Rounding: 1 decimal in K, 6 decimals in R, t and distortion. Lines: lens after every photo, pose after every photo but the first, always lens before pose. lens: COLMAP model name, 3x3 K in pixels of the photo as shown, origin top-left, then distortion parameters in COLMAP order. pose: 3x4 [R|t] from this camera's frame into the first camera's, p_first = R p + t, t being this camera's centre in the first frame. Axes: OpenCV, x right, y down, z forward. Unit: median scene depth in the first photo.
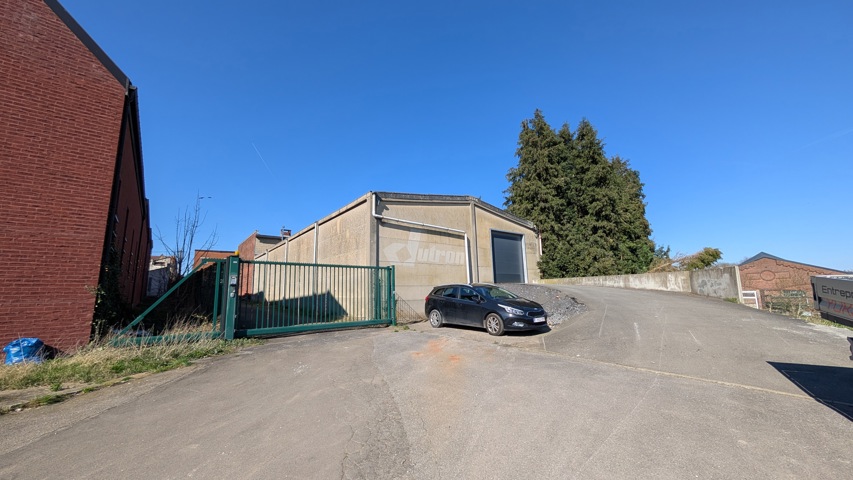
lens RADIAL K [[317.1, 0, 426.5], [0, 317.1, 240.0], [0, 0, 1]] dist [-0.000839, -0.000102]
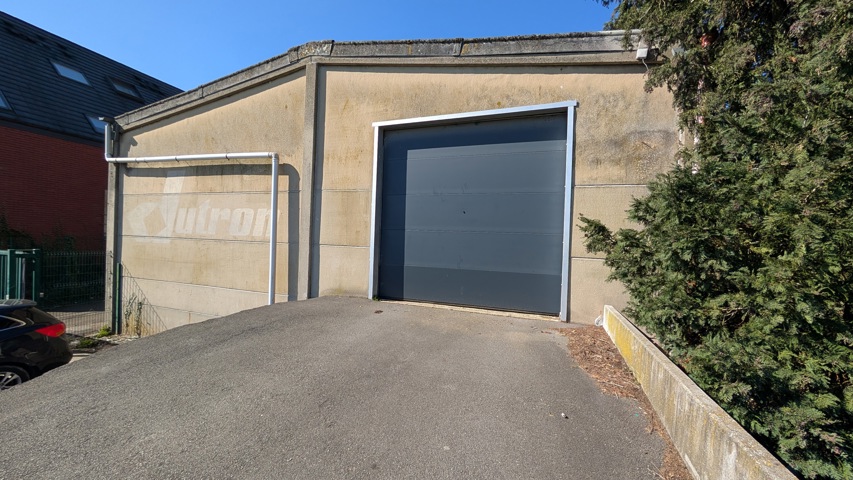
lens RADIAL K [[317.1, 0, 426.5], [0, 317.1, 240.0], [0, 0, 1]] dist [-0.000839, -0.000102]
pose [[0.537355, 0.046414, -0.842078, 0.557720], [0.099018, 0.988106, 0.117650, 0.050840], [0.837523, -0.146601, 0.526368, 0.961769]]
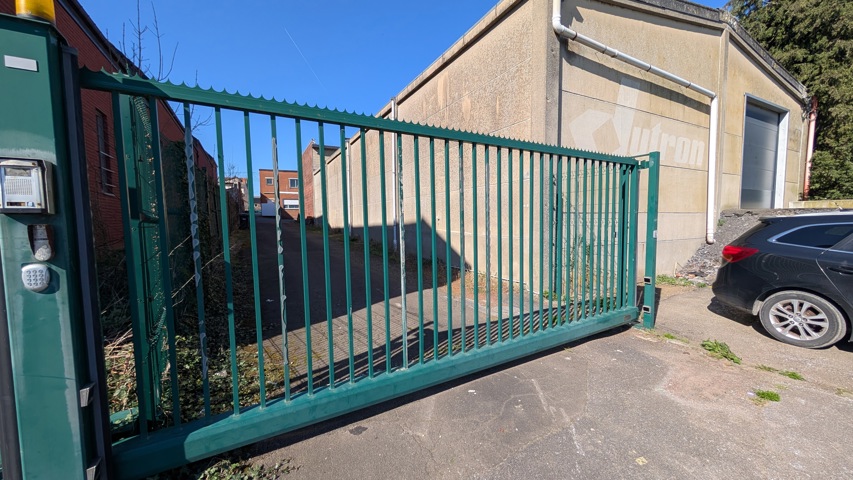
lens RADIAL K [[317.1, 0, 426.5], [0, 317.1, 240.0], [0, 0, 1]] dist [-0.000839, -0.000102]
pose [[0.983205, 0.026273, -0.180604, -0.200701], [0.018211, 0.970523, 0.240321, 0.061711], [0.181594, -0.239574, 0.953744, 0.453092]]
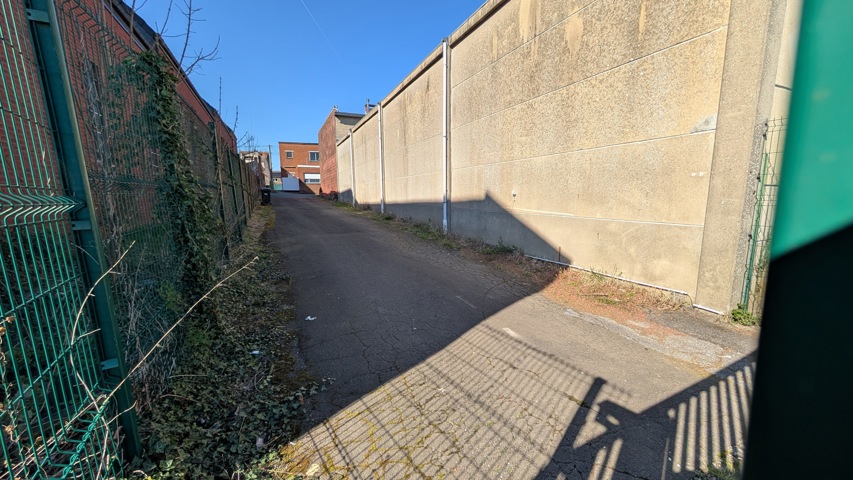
lens RADIAL K [[317.1, 0, 426.5], [0, 317.1, 240.0], [0, 0, 1]] dist [-0.000839, -0.000102]
pose [[0.971789, 0.048311, -0.230851, -0.288230], [0.027730, 0.948603, 0.315251, 0.079358], [0.234216, -0.312759, 0.920502, 0.551410]]
